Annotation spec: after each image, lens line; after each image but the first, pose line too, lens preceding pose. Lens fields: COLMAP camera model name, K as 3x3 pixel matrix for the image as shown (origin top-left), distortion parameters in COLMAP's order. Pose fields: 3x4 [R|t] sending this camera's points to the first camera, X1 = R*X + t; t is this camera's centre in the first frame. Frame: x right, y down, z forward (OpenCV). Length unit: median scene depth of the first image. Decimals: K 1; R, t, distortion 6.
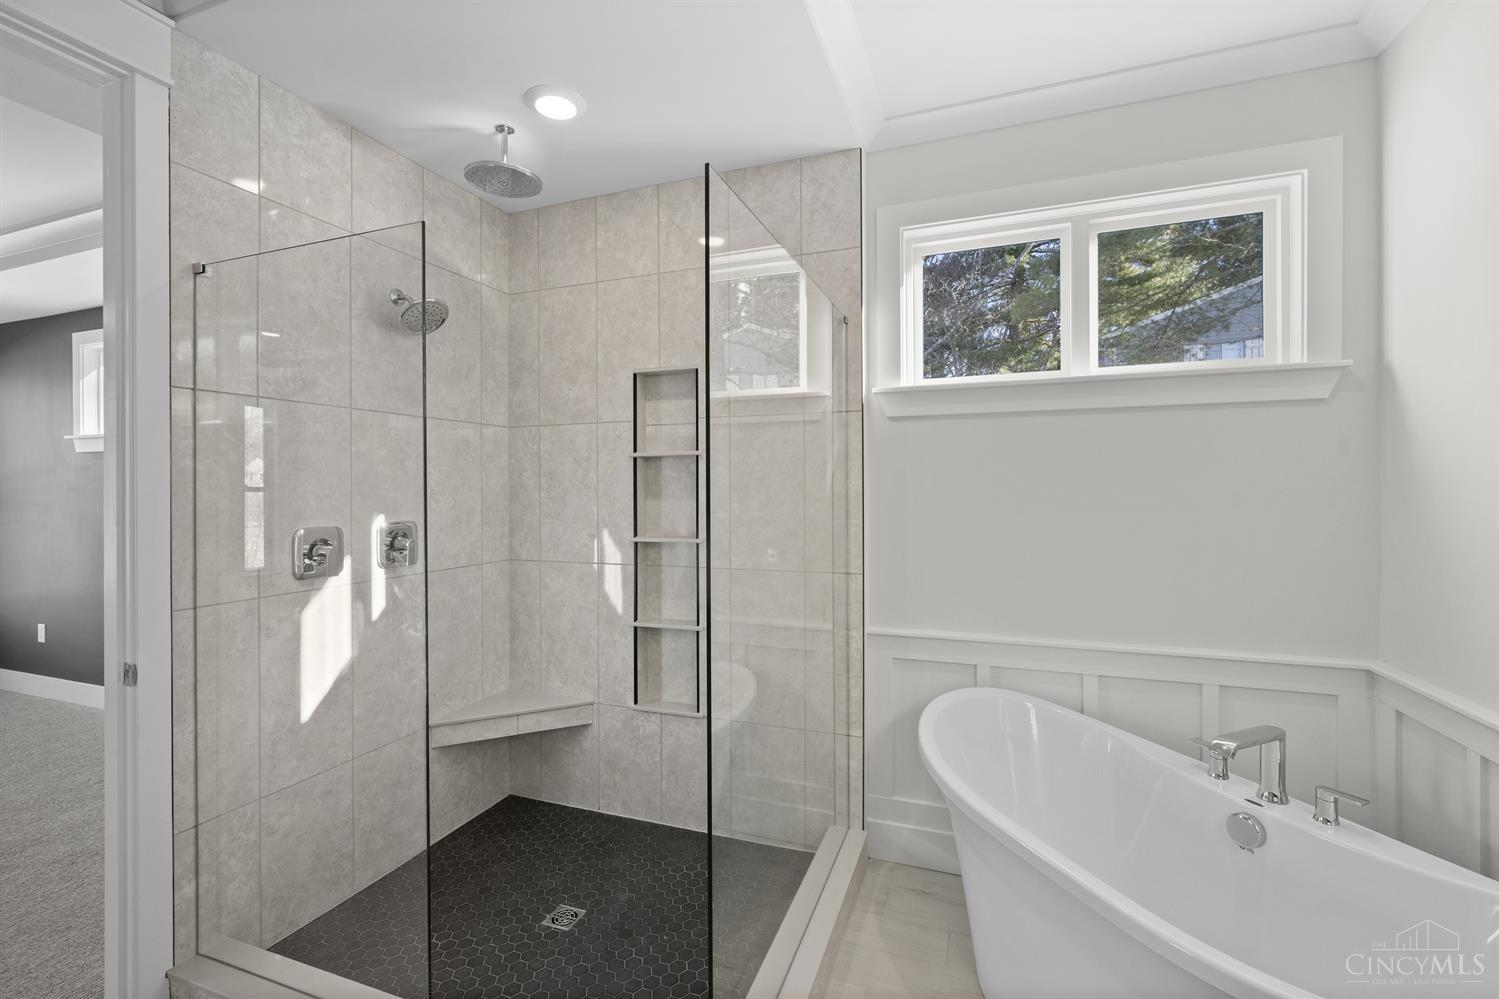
lens RADIAL K [[650.6, 0, 746.8], [0, 650.6, 488.7], [0, 0, 1]] dist [0.000686, -0.000193]
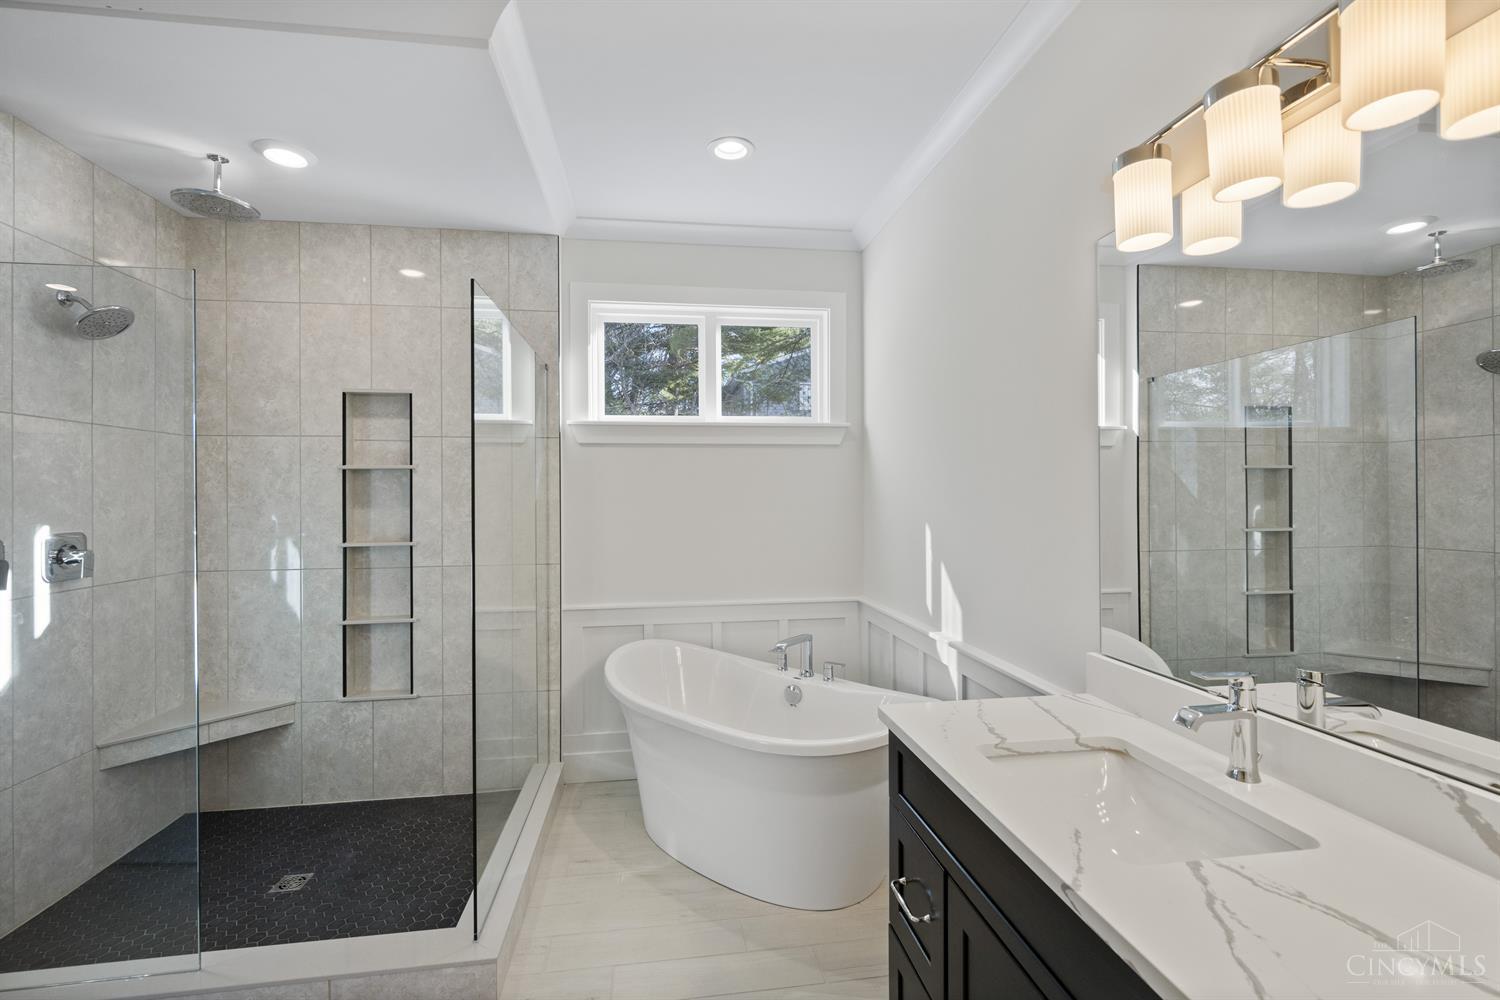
lens RADIAL K [[651.0, 0, 748.1], [0, 651.0, 496.1], [0, 0, 1]] dist [0.000686, -0.000193]
pose [[0.876034, -0.000232, 0.482249, -0.118259], [0.001991, 0.999993, -0.003135, 0.001236], [-0.482245, 0.003707, 0.876028, -0.314518]]
